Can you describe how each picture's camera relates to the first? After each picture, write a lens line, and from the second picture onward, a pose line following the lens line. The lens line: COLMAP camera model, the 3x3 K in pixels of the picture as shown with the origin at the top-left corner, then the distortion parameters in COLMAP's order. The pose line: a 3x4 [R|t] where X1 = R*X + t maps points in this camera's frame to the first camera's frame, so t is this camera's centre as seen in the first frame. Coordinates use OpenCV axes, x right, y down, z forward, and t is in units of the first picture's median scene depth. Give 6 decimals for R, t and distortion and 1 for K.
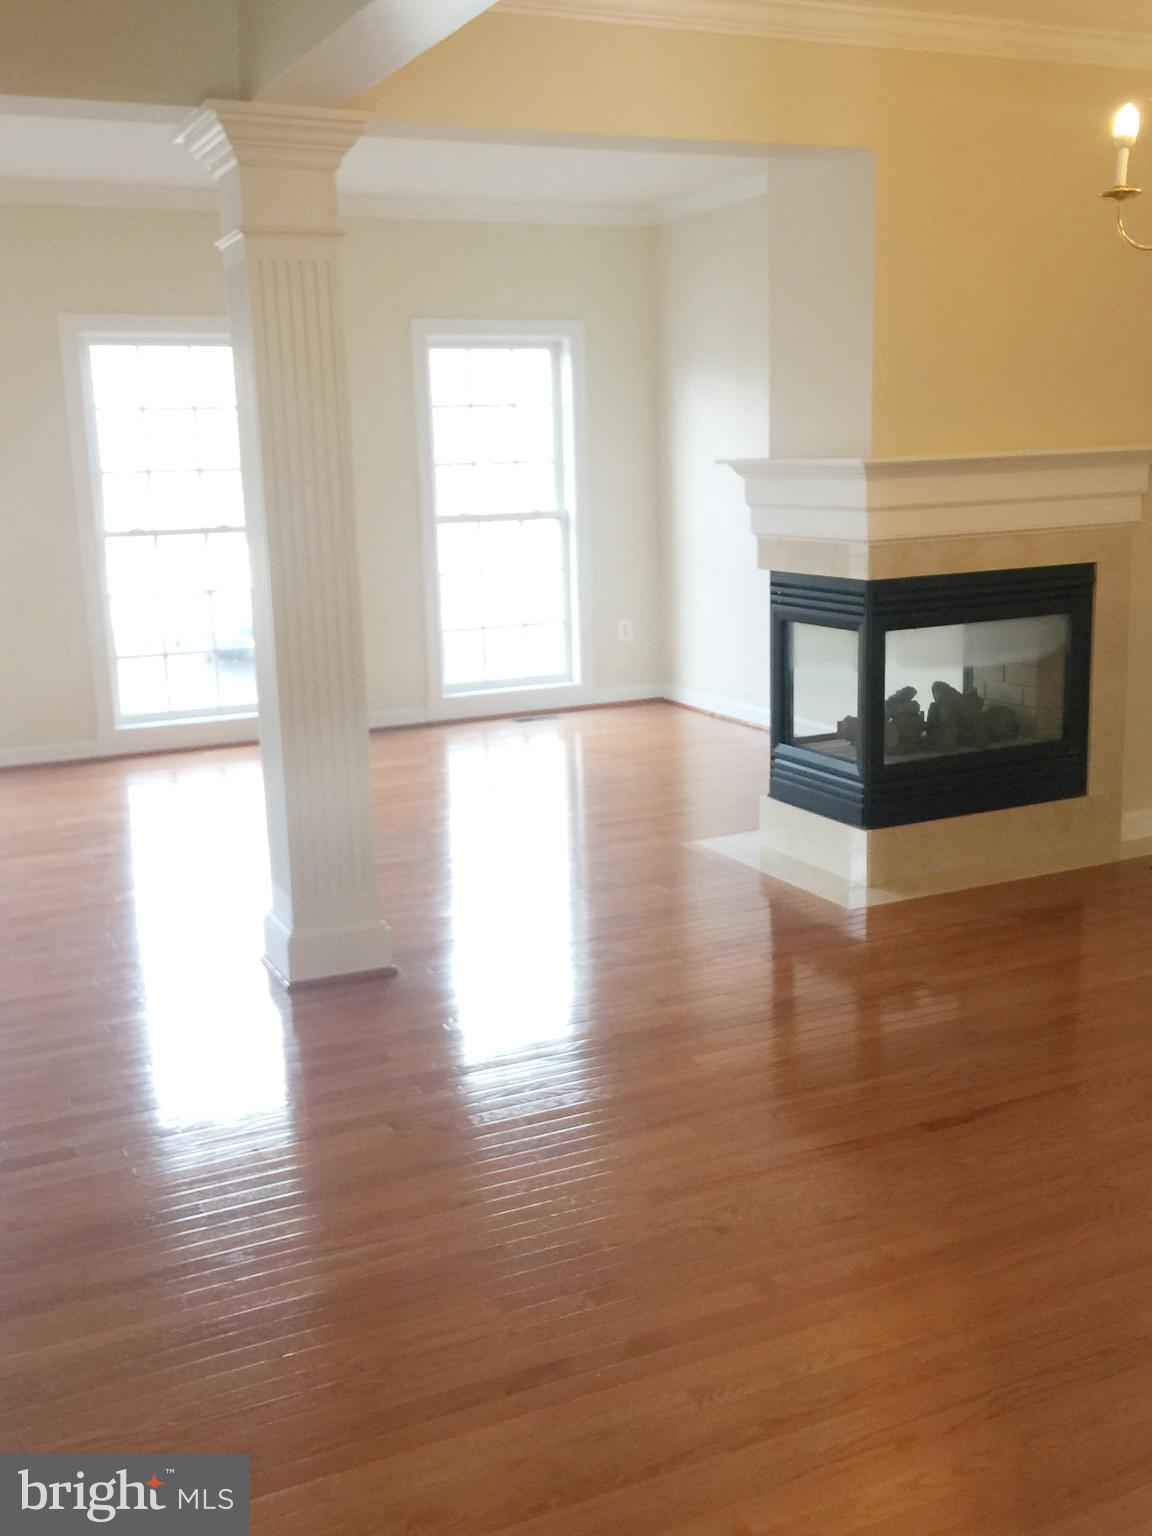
lens RADIAL K [[1555.7, 0, 575.6], [0, 1555.7, 771.1], [0, 0, 1]] dist [0.051640, -0.062834]
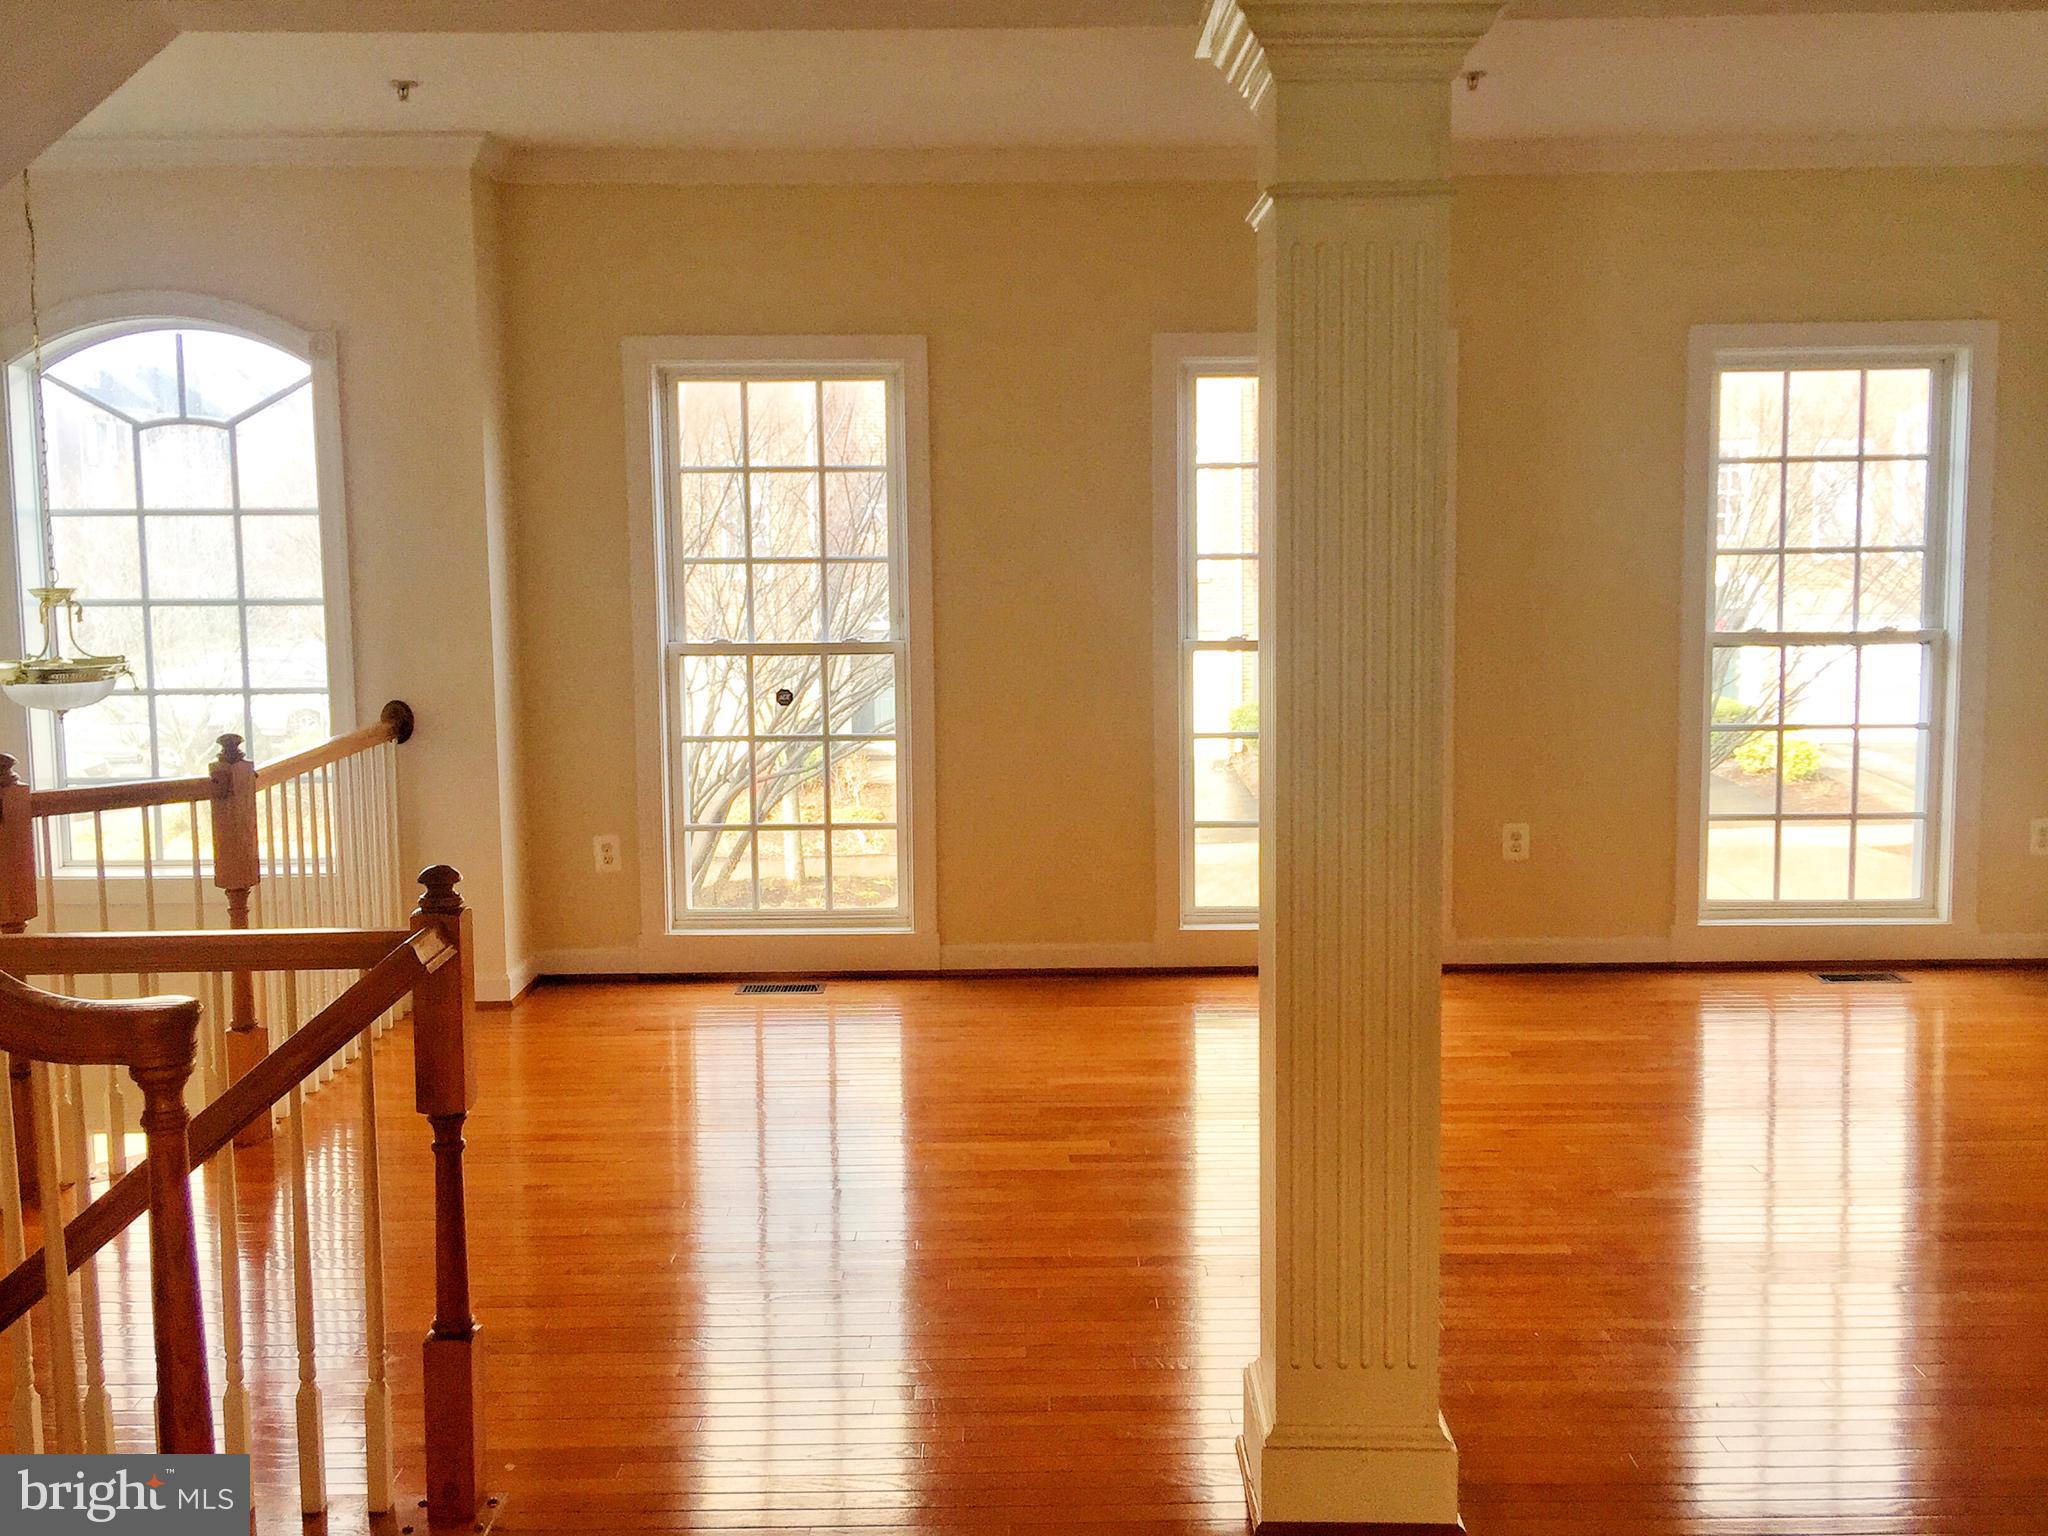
lens RADIAL K [[2074.3, 0, 1017.0], [0, 2074.3, 736.7], [0, 0, 1]] dist [0.051640, -0.062834]
pose [[0.911618, 0.061873, -0.406354, -0.001899], [-0.095084, 0.993535, -0.062033, -0.046550], [0.399889, 0.095189, 0.911607, 0.142762]]
